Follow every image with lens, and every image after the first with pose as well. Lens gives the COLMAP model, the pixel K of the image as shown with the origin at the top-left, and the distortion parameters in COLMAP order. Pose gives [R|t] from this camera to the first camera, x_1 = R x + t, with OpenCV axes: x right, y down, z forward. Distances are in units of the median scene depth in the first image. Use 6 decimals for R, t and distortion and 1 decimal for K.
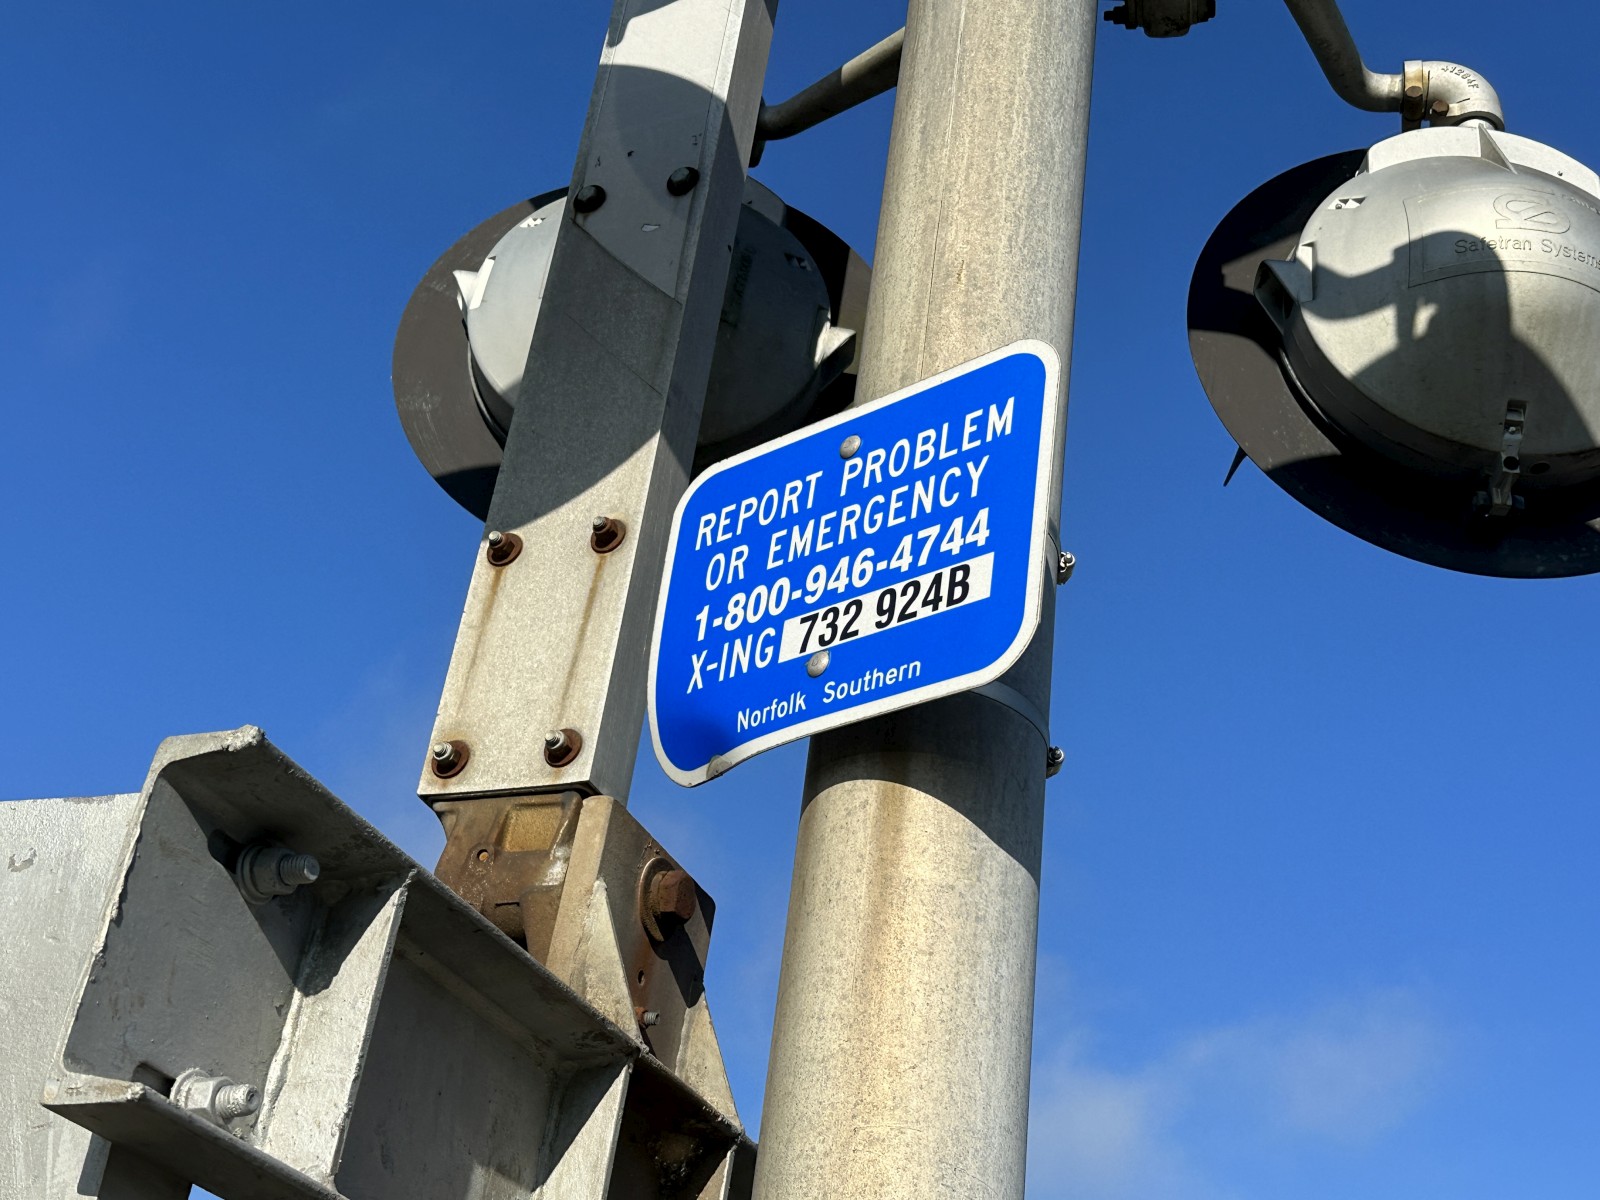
lens RADIAL K [[2038.8, 0, 800.0], [0, 2038.8, 600.0], [0, 0, 1]] dist [0.154834, -0.418403]
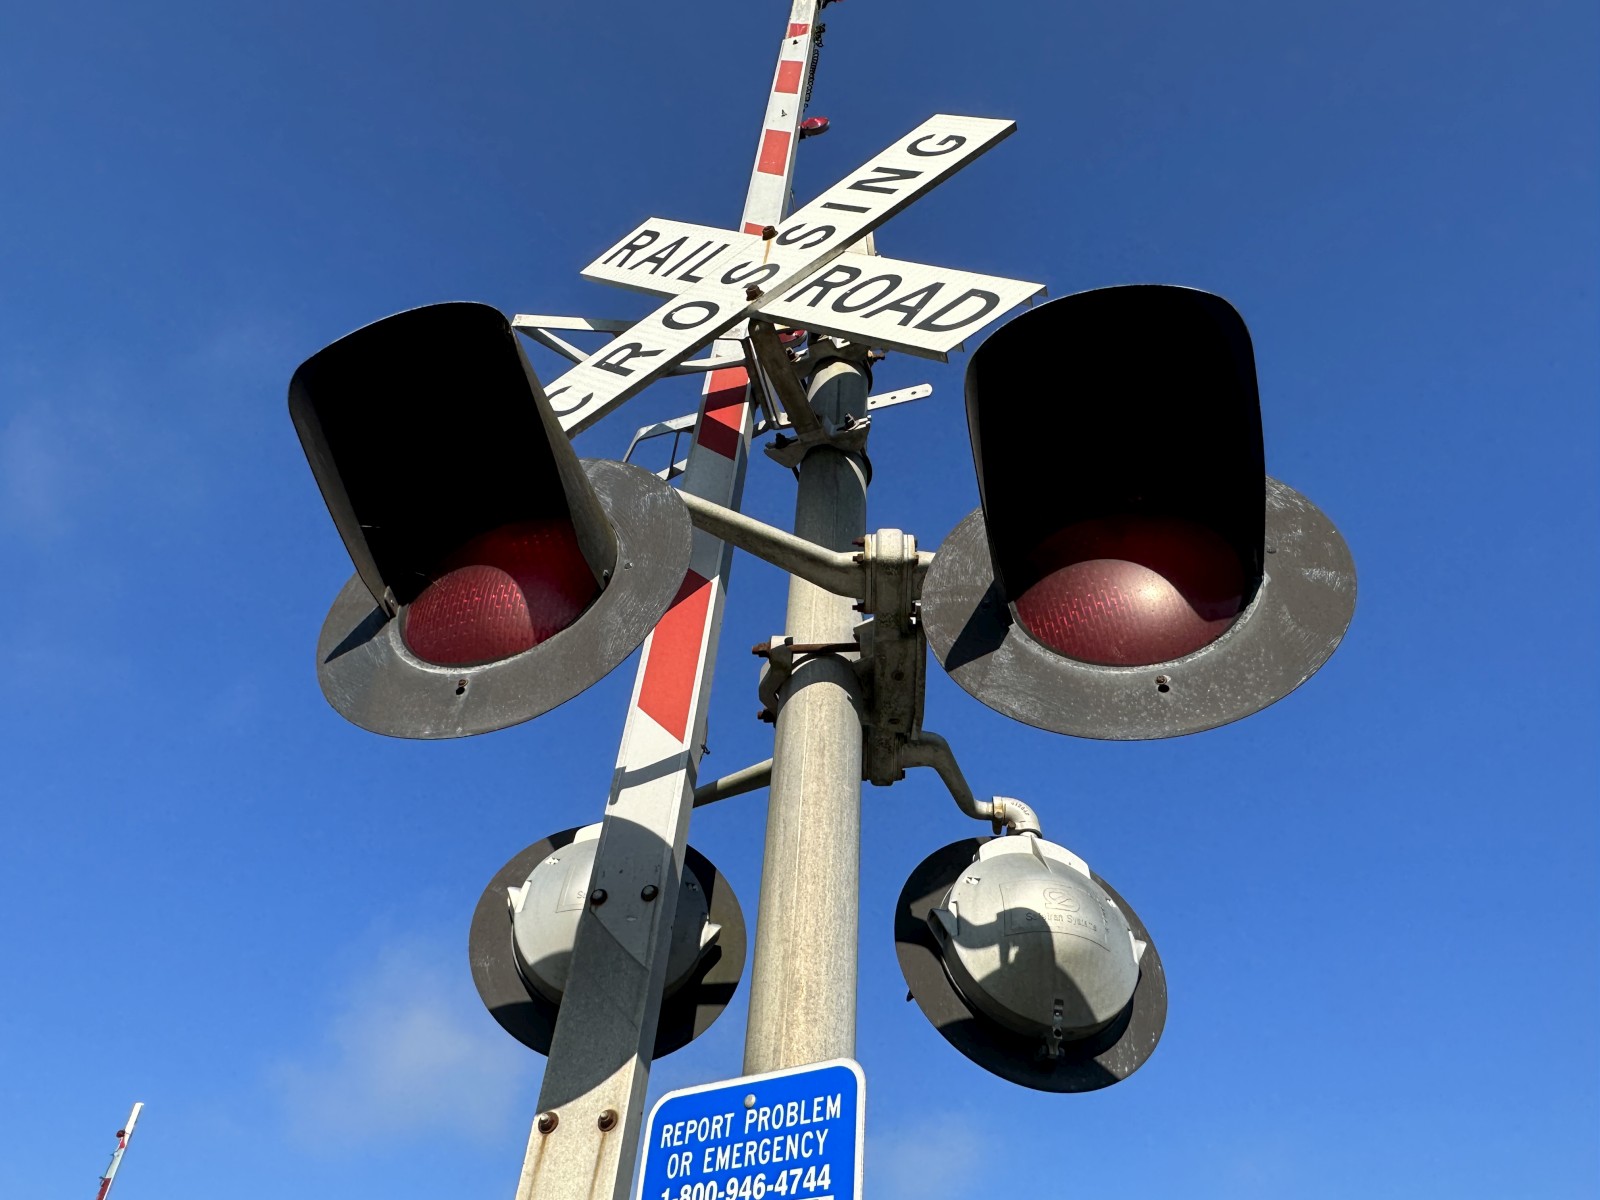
lens RADIAL K [[1096.8, 0, 800.0], [0, 1096.8, 600.0], [0, 0, 1]] dist [-0.013047, -0.001341]
pose [[0.988356, 0.057222, 0.140992, -0.096145], [-0.019497, 0.966582, -0.255617, -0.257809], [-0.150907, 0.249892, 0.956442, -0.096050]]
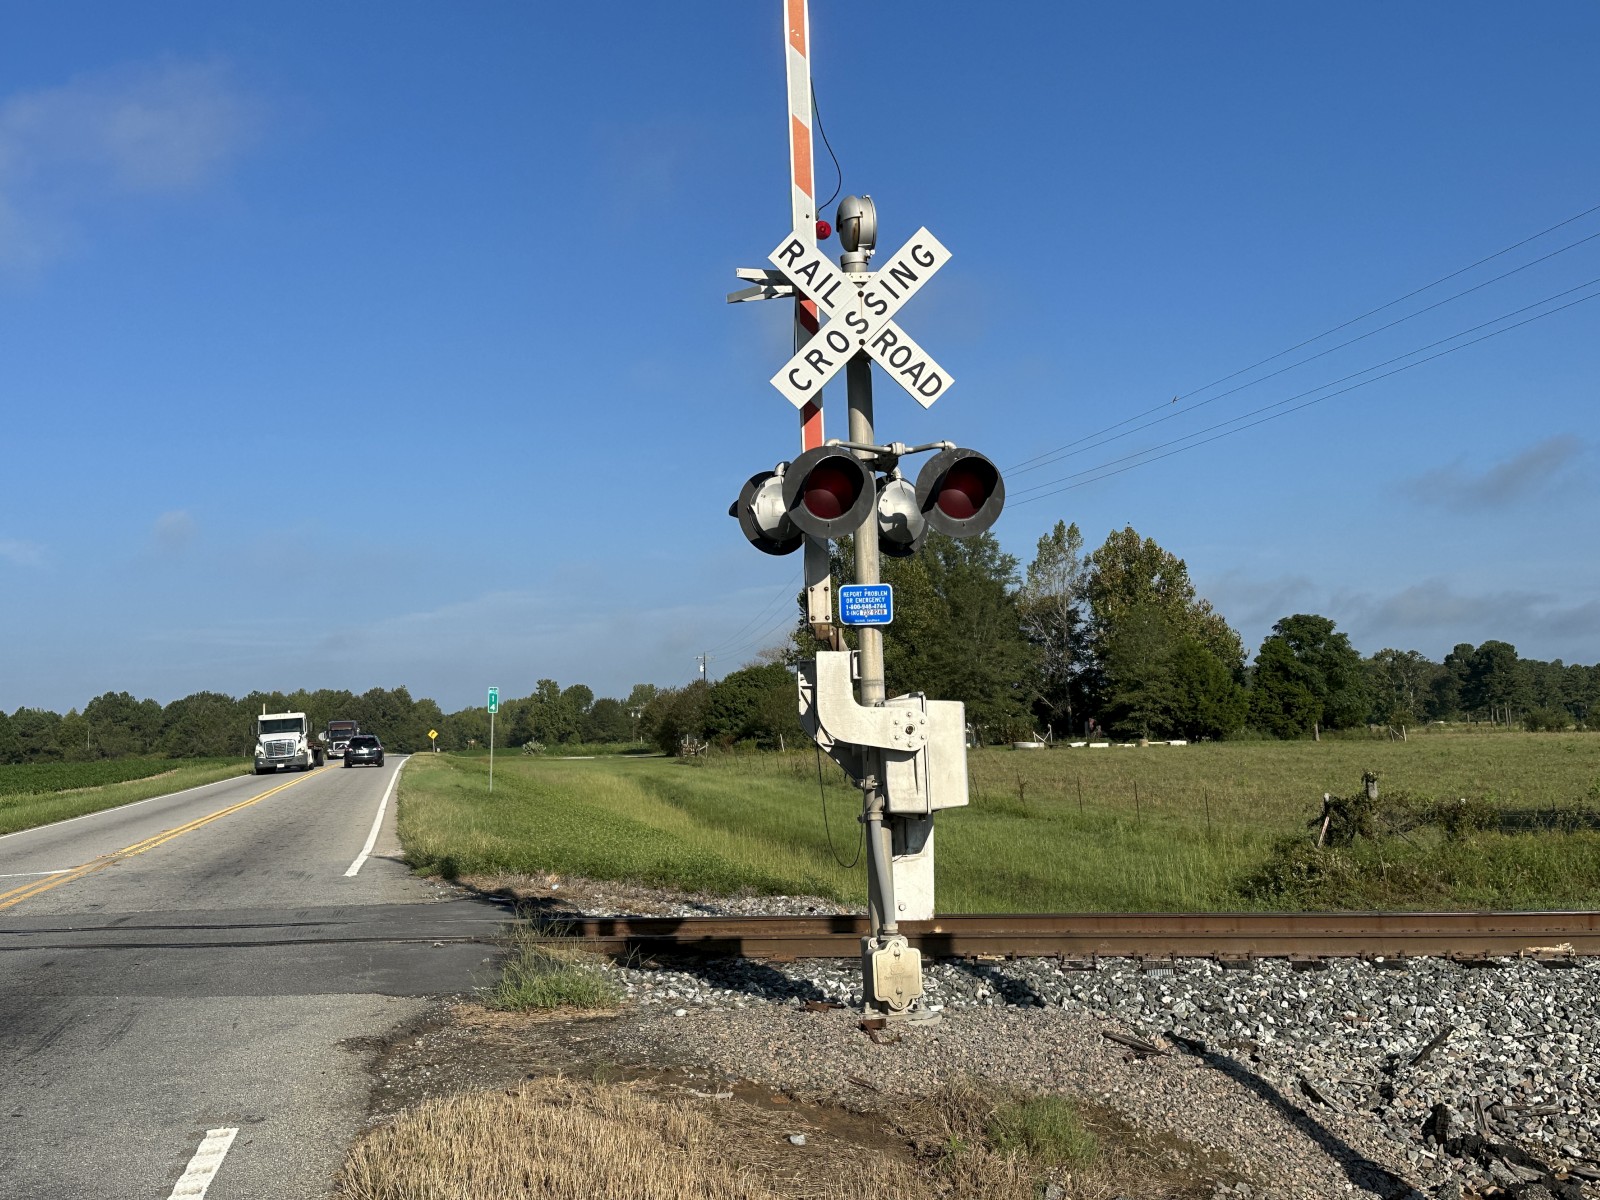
lens RADIAL K [[1843.7, 0, 800.0], [0, 1843.7, 600.0], [0, 0, 1]] dist [0.294698, -0.574663]
pose [[0.858150, -0.101909, 0.503183, -4.305638], [-0.139033, 0.897348, 0.418851, -3.388020], [-0.494215, -0.429396, 0.755890, -5.040647]]
